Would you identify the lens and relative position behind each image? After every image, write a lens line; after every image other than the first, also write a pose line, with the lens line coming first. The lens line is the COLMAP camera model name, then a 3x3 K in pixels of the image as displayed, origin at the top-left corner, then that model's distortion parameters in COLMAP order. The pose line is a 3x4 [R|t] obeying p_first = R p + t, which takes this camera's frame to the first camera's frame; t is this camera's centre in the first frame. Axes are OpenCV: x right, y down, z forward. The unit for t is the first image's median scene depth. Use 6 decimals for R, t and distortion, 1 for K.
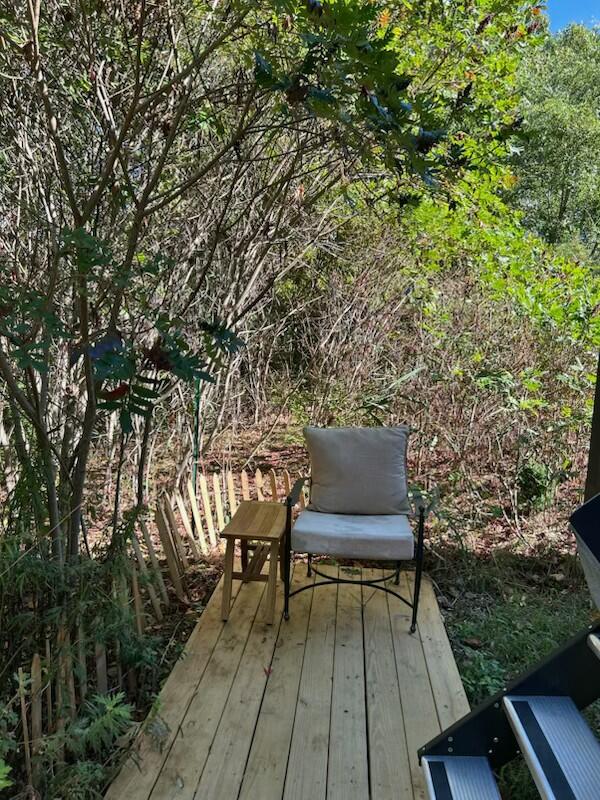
lens RADIAL K [[601.4, 0, 298.4], [0, 601.4, 400.9], [0, 0, 1]] dist [0.051537, -0.055771]
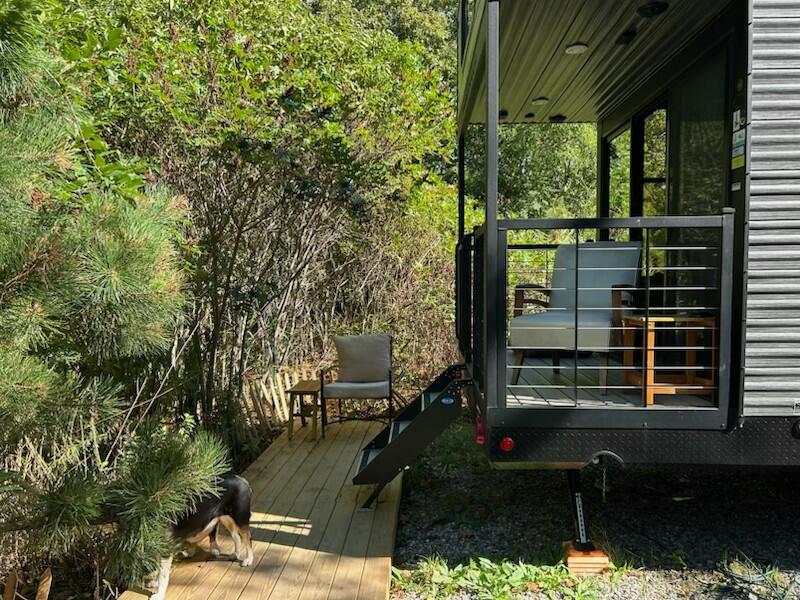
lens RADIAL K [[601.4, 0, 403.6], [0, 601.4, 305.1], [0, 0, 1]] dist [0.051537, -0.055771]
pose [[0.998522, -0.045511, 0.029724, 0.180343], [0.047885, 0.995252, -0.084733, 0.120158], [-0.025726, 0.086031, 0.995960, -0.842521]]
